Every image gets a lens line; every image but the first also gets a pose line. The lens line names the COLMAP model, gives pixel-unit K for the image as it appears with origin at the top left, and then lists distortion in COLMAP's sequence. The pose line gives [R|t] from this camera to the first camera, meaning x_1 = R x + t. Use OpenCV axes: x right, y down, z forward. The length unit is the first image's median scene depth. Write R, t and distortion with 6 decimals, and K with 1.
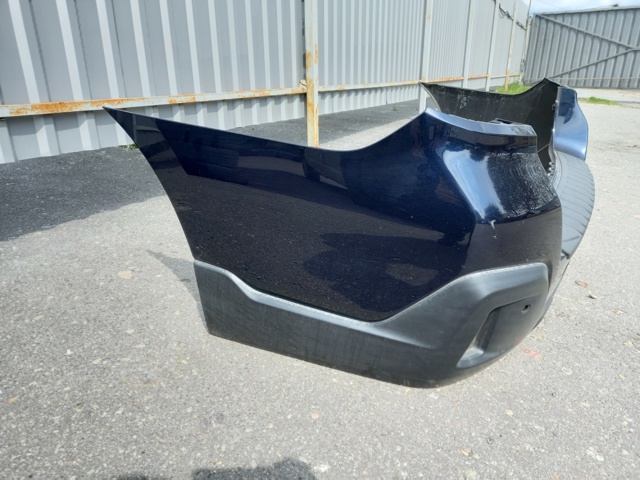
lens RADIAL K [[471.9, 0, 324.3], [0, 471.9, 243.0], [0, 0, 1]] dist [0.082227, -0.058093]
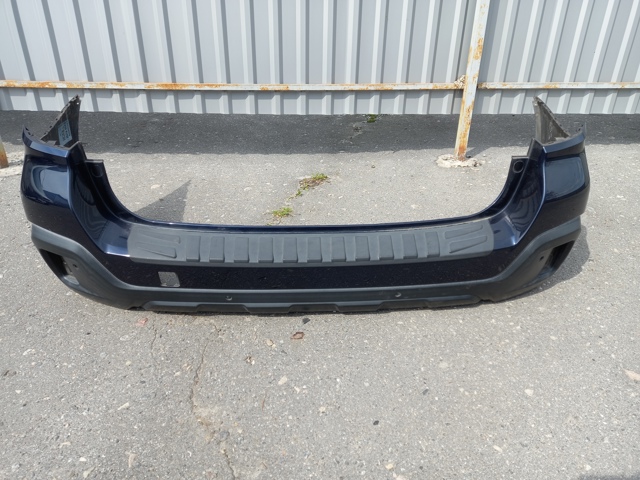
lens RADIAL K [[471.9, 0, 324.7], [0, 471.9, 241.6], [0, 0, 1]] dist [0.082227, -0.058093]
pose [[0.516398, 0.382772, -0.766041, 0.975017], [-0.302386, 0.918423, 0.255071, -0.282970], [0.801184, 0.099922, 0.590016, 0.350936]]
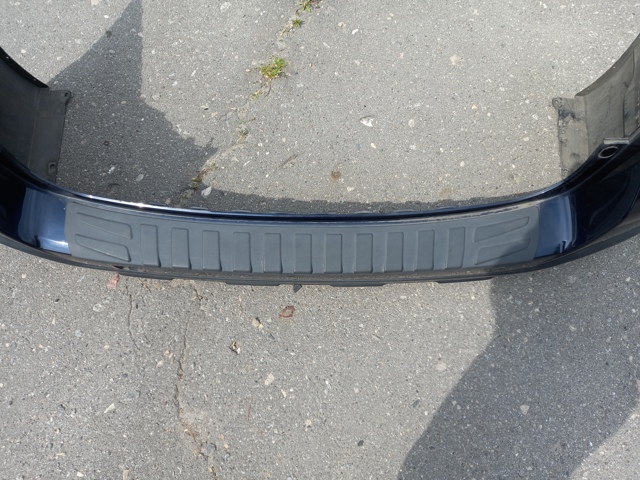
lens RADIAL K [[471.9, 0, 322.2], [0, 471.9, 239.5], [0, 0, 1]] dist [0.082227, -0.058093]
pose [[0.472129, 0.791948, -0.387185, 0.629636], [-0.311088, 0.560642, 0.767401, -0.544651], [0.824814, -0.241864, 0.511061, 0.498018]]
